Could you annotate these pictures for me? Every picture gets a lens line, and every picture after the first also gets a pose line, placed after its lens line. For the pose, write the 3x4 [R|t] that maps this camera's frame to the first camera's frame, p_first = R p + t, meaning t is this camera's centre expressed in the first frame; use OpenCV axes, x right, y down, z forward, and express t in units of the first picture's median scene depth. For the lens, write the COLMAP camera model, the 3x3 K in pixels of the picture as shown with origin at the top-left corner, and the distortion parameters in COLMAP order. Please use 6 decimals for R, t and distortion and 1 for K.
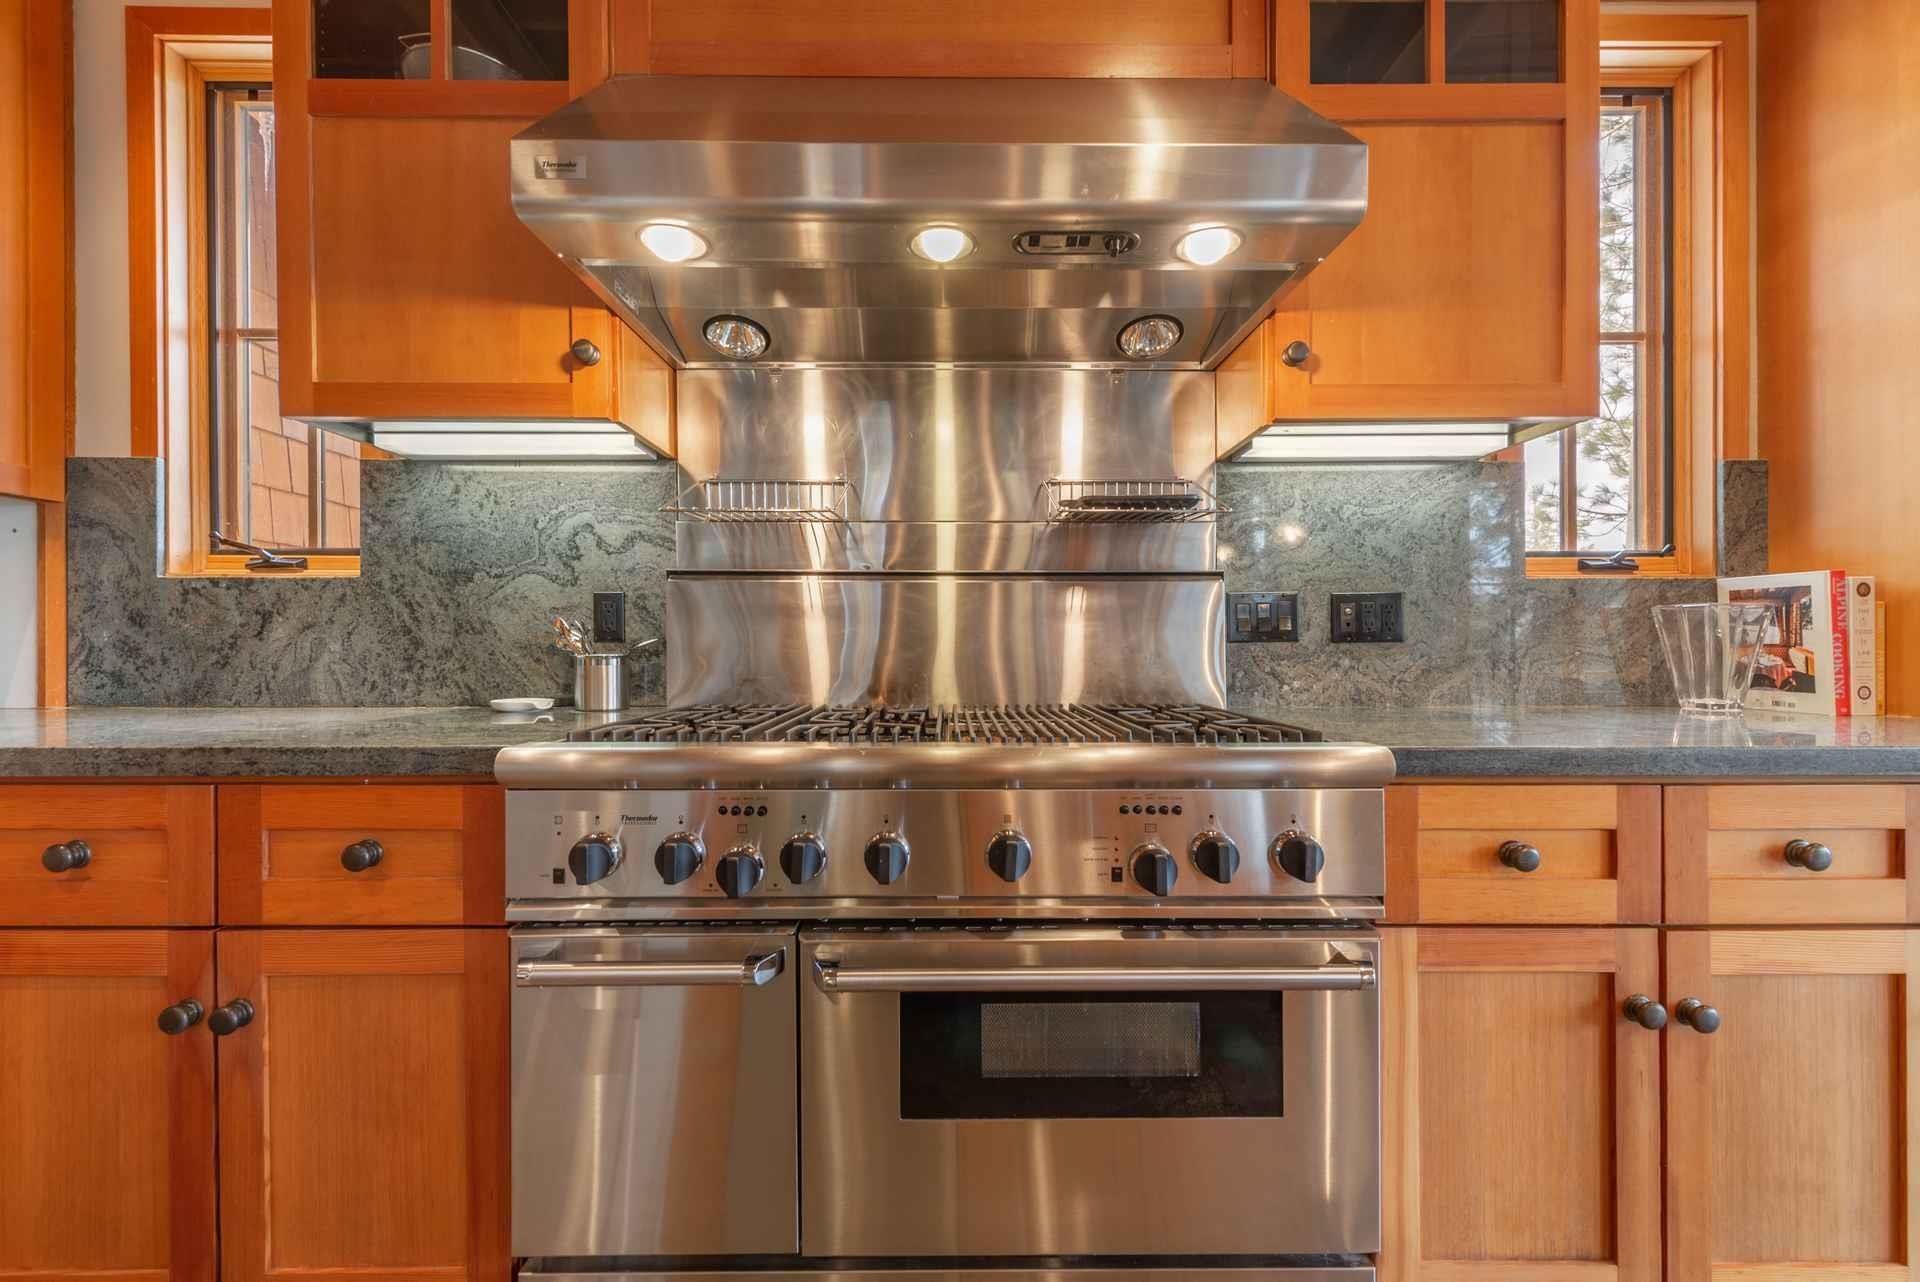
lens RADIAL K [[777.3, 0, 960.1], [0, 777.3, 633.7], [0, 0, 1]] dist [0.009392, -0.001064]
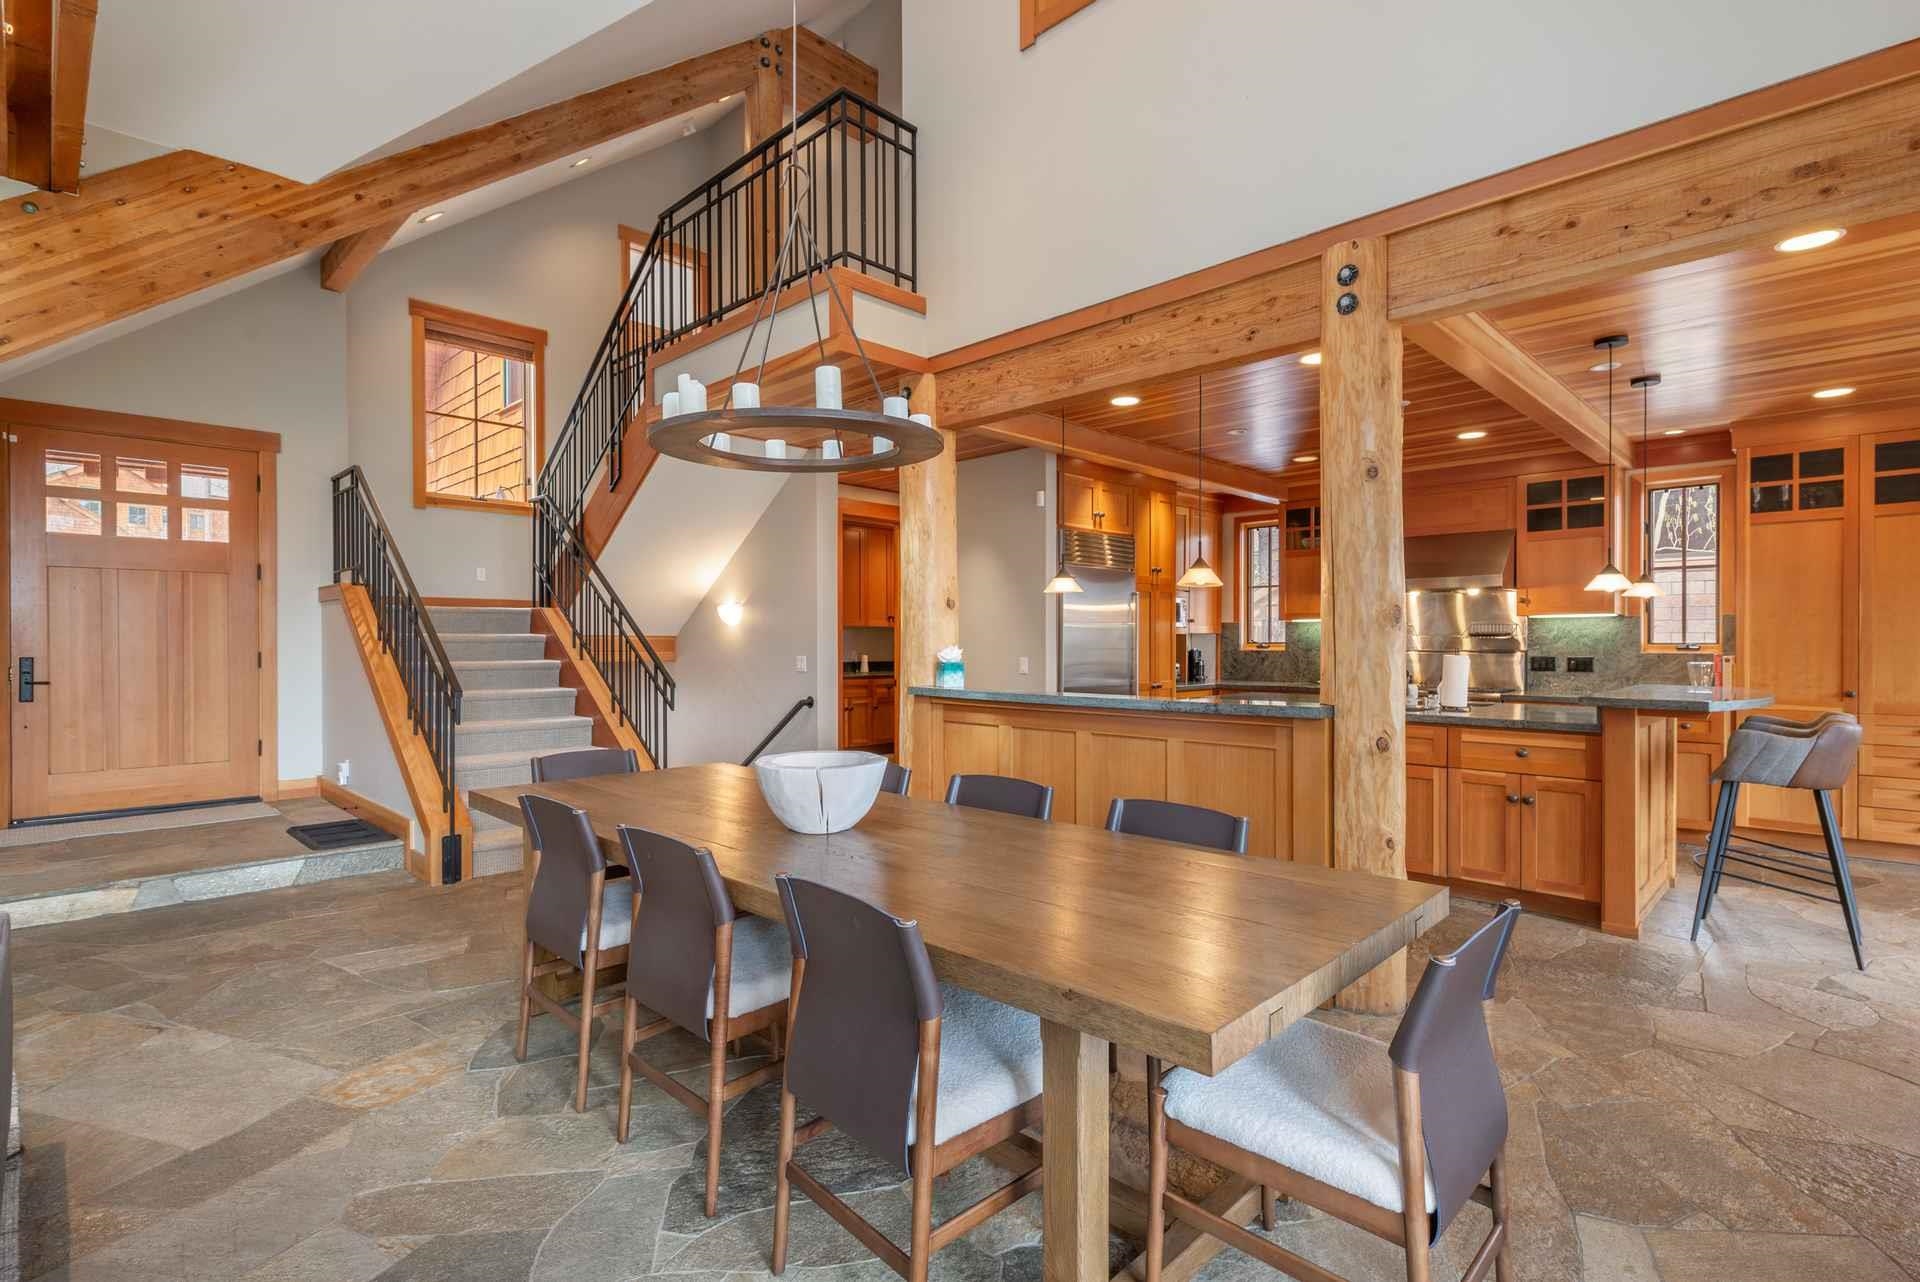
lens RADIAL K [[939.9, 0, 934.8], [0, 939.9, 649.4], [0, 0, 1]] dist [0.010028, -0.002303]
pose [[0.698866, 0.005329, -0.715233, 1.478721], [0.004536, 0.999919, 0.011883, -0.144318], [0.715238, -0.011549, 0.698786, -3.754310]]
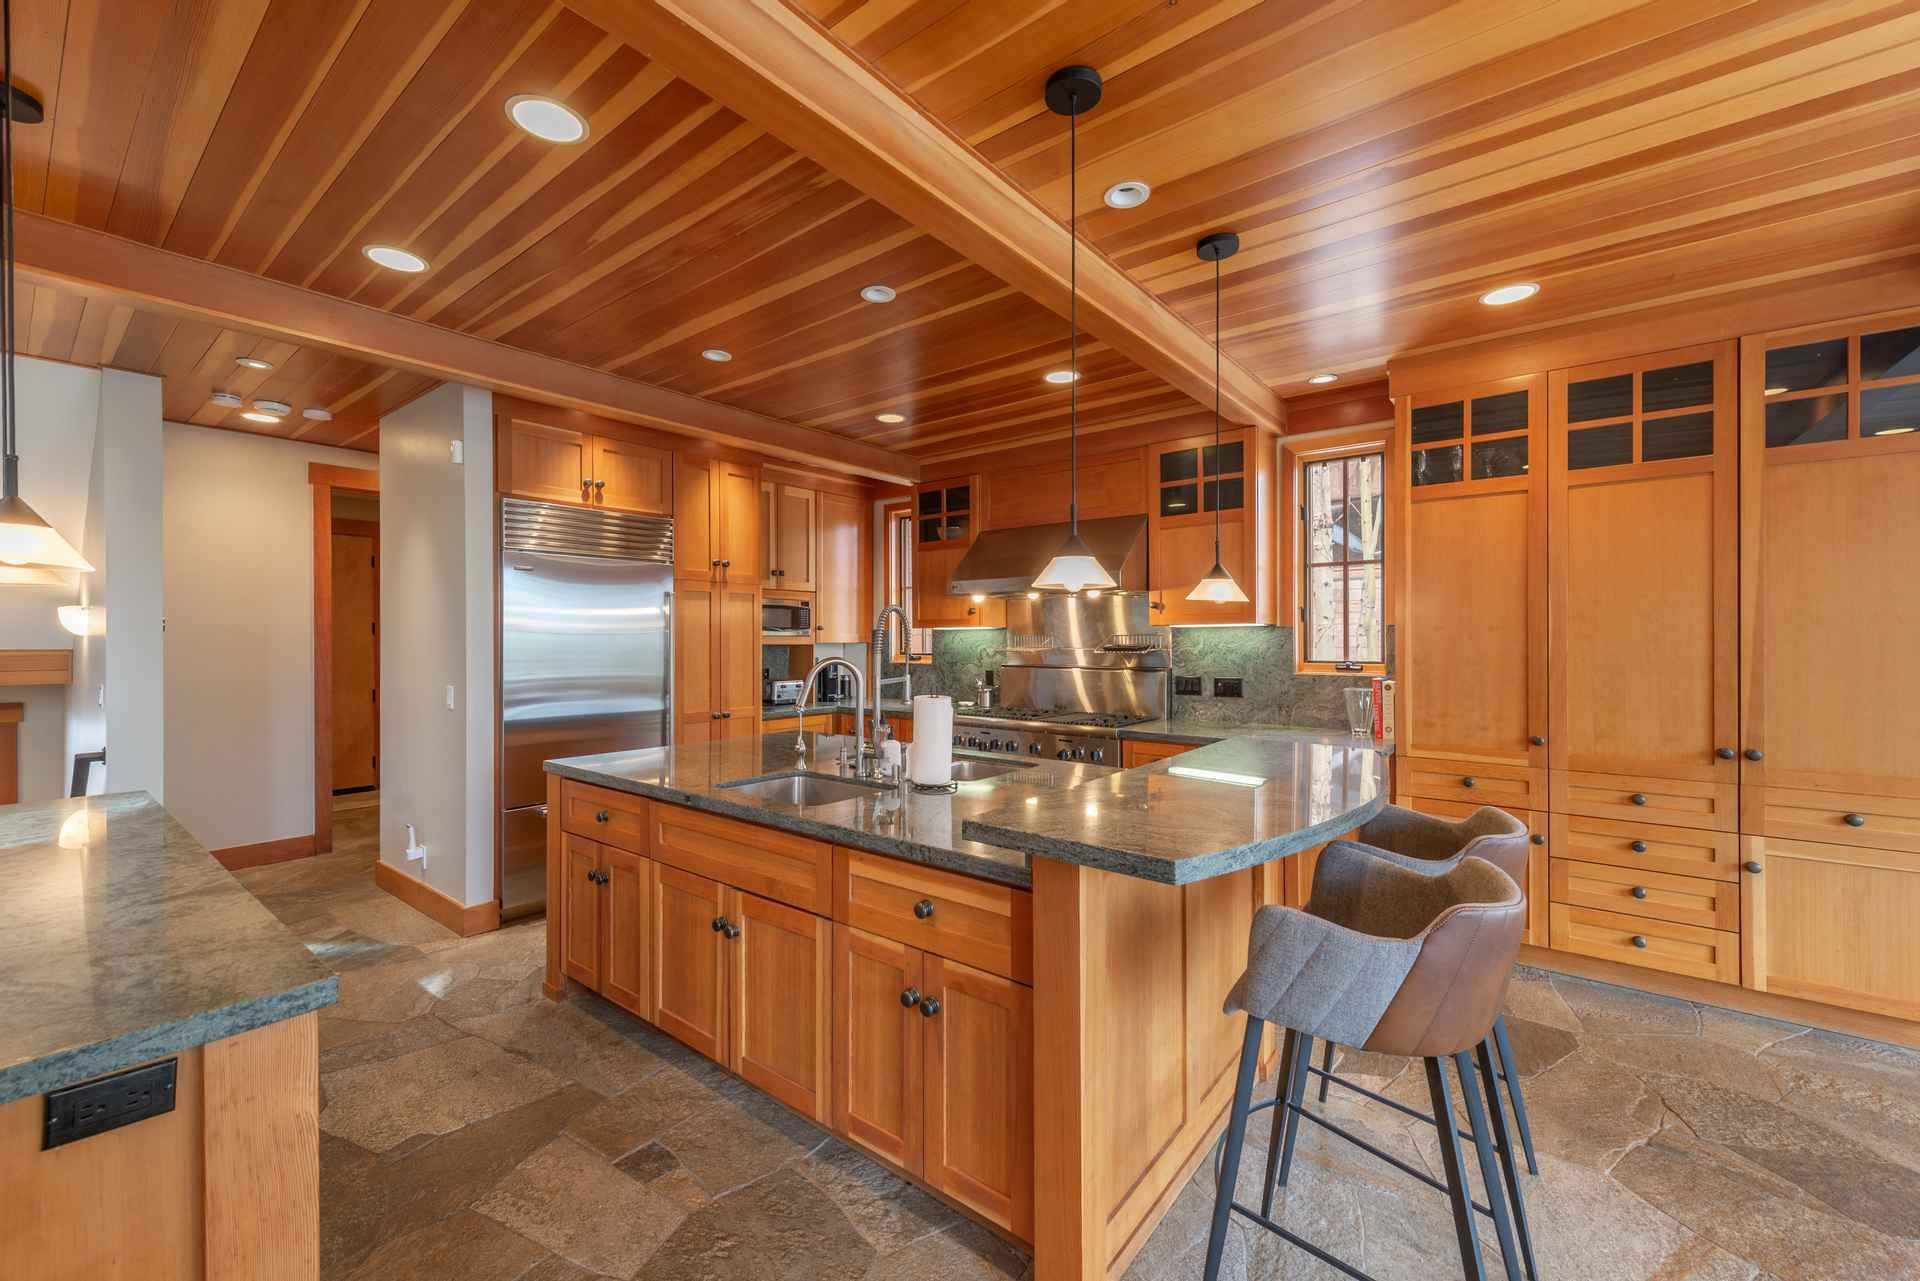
lens RADIAL K [[777.3, 0, 943.9], [0, 777.3, 636.5], [0, 0, 1]] dist [0.009392, -0.001064]
pose [[0.764541, -0.000346, -0.644576, 1.470688], [0.004127, 0.999982, 0.004358, -0.204467], [0.644562, -0.005992, 0.764528, -1.571920]]
